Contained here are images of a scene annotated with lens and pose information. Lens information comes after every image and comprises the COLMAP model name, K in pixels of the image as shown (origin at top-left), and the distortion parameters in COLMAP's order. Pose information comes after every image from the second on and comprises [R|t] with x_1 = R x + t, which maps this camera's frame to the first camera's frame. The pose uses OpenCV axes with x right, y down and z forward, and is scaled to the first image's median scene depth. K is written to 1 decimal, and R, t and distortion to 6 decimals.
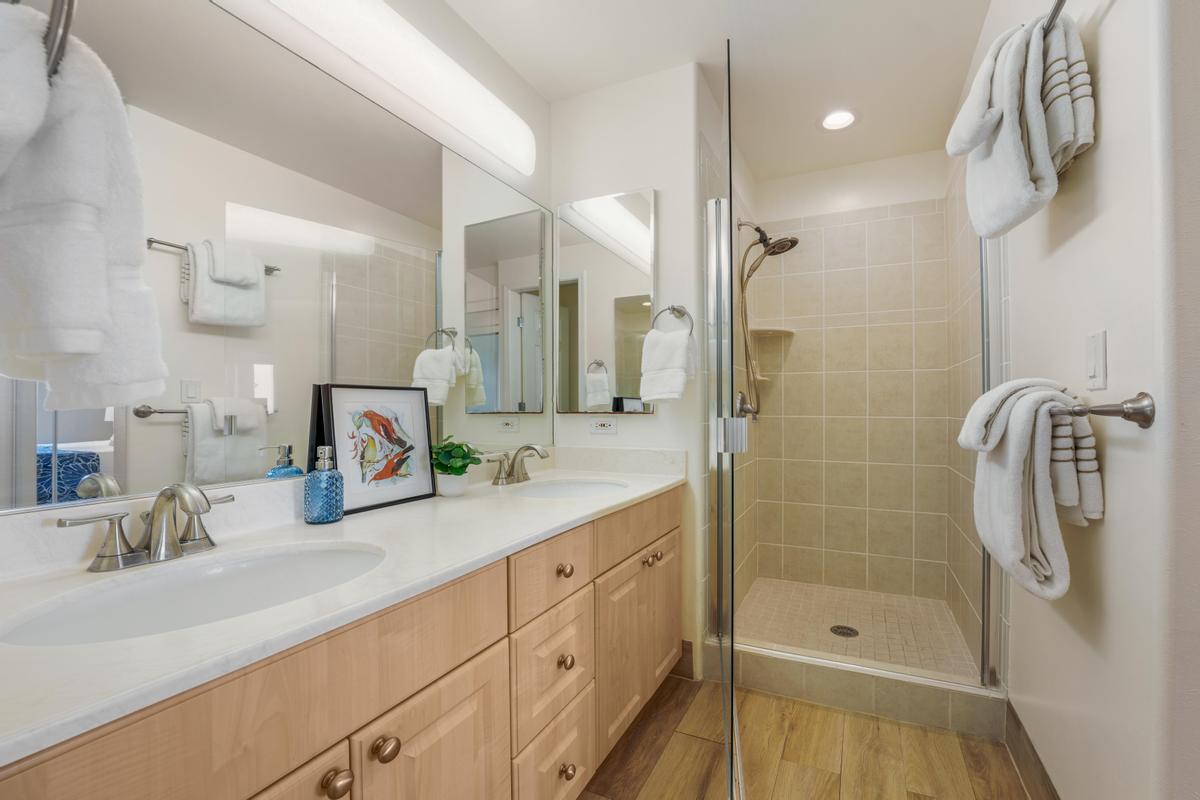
lens RADIAL K [[411.6, 0, 617.6], [0, 411.6, 397.0], [0, 0, 1]] dist [-0.008629, 0.000022]
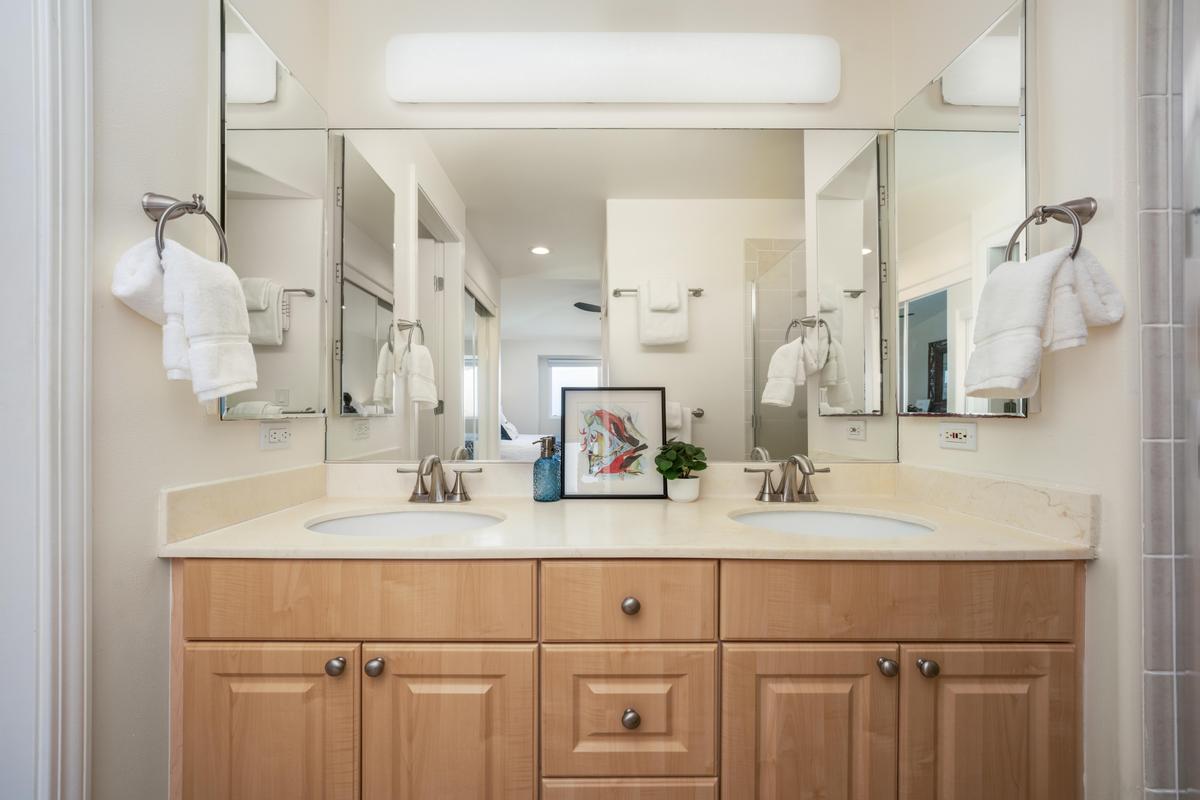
lens RADIAL K [[451.2, 0, 600.0], [0, 451.2, 400.0], [0, 0, 1]] dist [-0.001451, -0.000076]
pose [[0.553162, -0.018958, -0.832858, 0.388314], [0.020967, 0.999741, -0.008831, 0.015806], [0.832810, -0.012577, 0.553416, 0.303368]]
